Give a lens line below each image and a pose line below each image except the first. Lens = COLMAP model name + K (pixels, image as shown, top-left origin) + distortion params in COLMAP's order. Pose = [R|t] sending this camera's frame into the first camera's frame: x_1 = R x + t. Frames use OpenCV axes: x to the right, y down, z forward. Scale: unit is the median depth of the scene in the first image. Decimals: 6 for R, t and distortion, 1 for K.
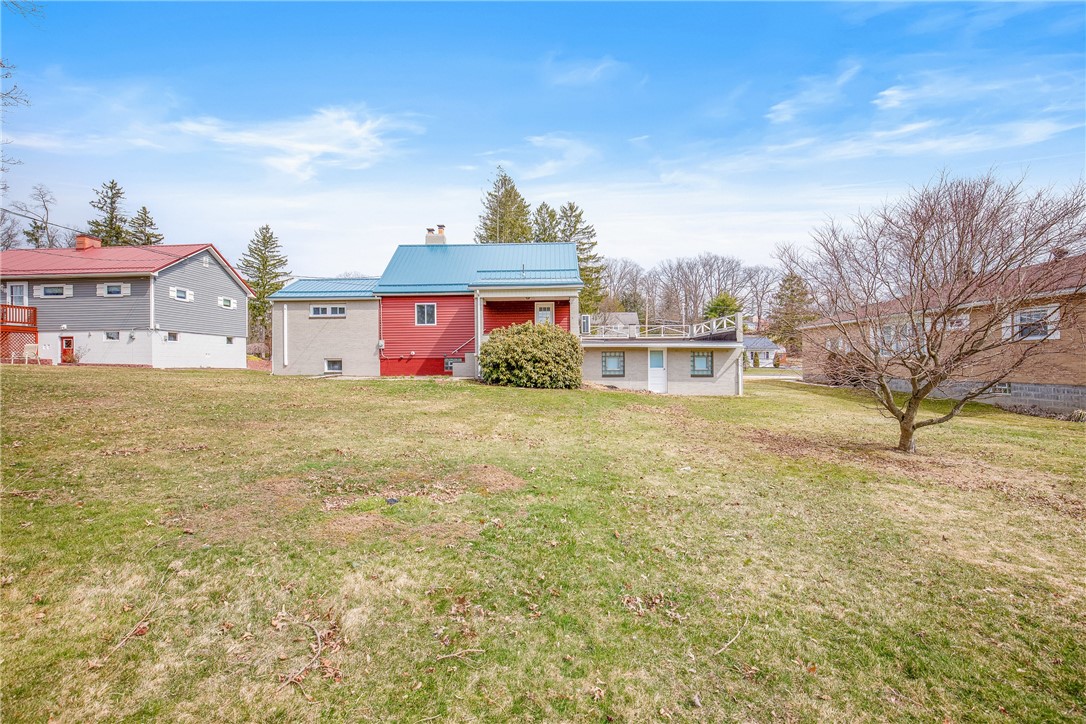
lens RADIAL K [[512.4, 0, 543.0], [0, 512.4, 362.0], [0, 0, 1]] dist [-0.016947, -0.000187]
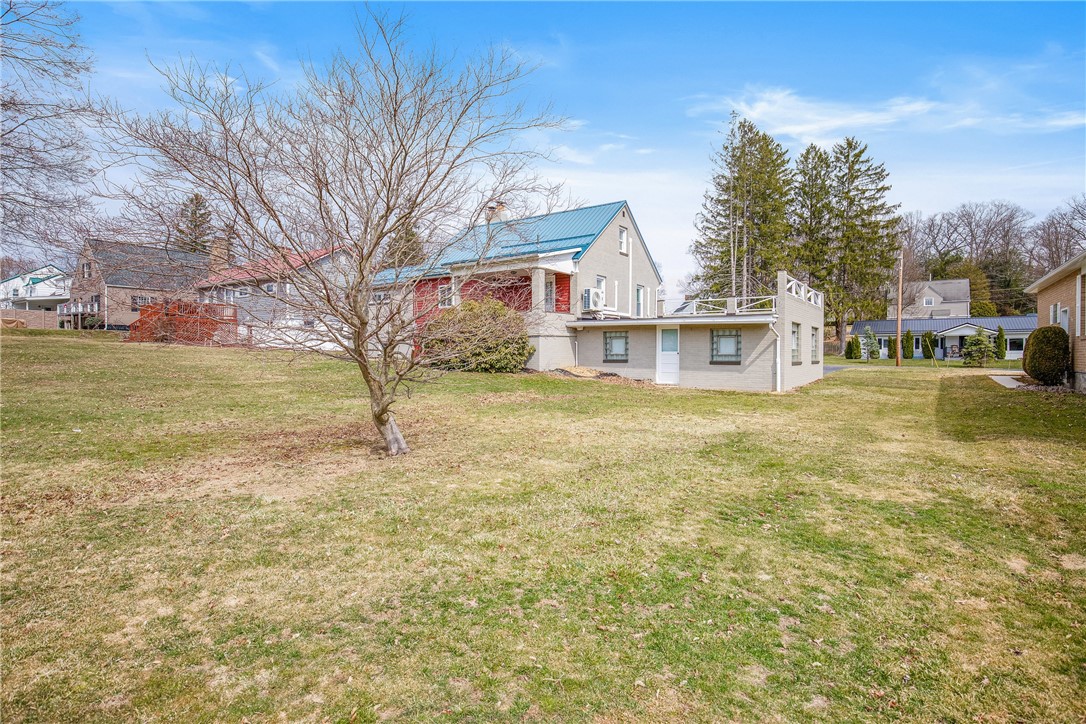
lens RADIAL K [[579.5, 0, 543.0], [0, 579.5, 362.0], [0, 0, 1]] dist [-0.001722, -0.000310]
pose [[0.836763, 0.015107, -0.547356, 0.508891], [-0.007121, 0.999835, 0.016710, 0.012932], [0.547519, -0.010084, 0.836733, 0.163133]]
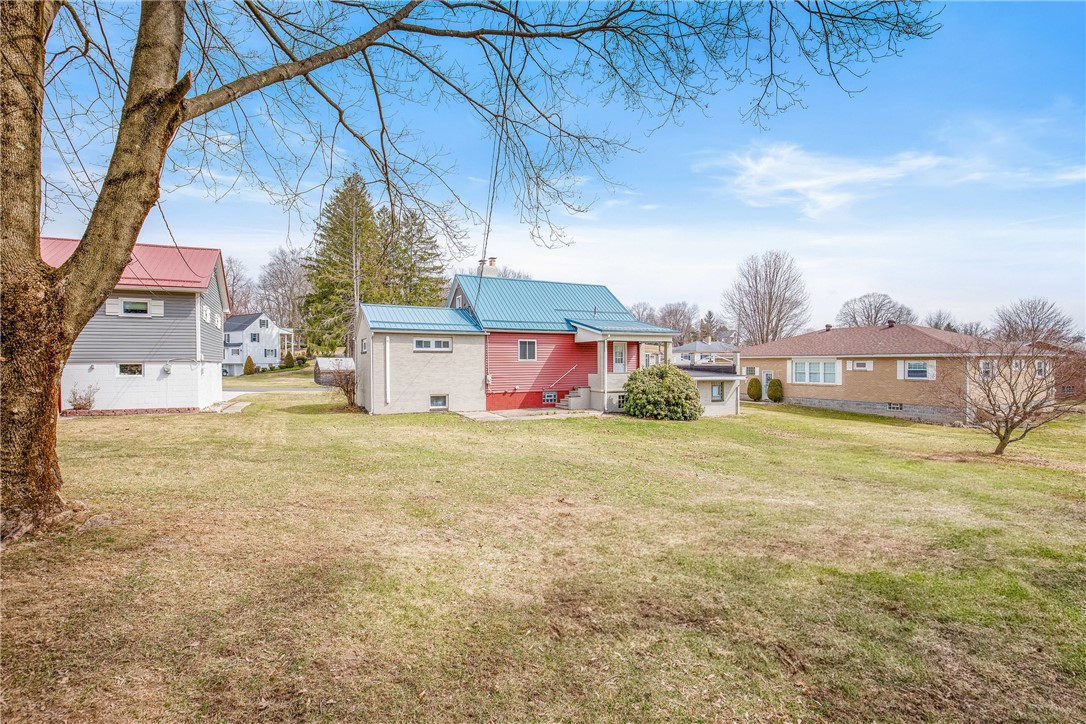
lens RADIAL K [[512.4, 0, 543.0], [0, 512.4, 362.0], [0, 0, 1]] dist [-0.016947, -0.000187]
pose [[0.874625, 0.005789, 0.484766, -0.709503], [-0.005593, 0.999983, -0.001852, -0.067124], [-0.484769, -0.001092, 0.874642, 0.063283]]
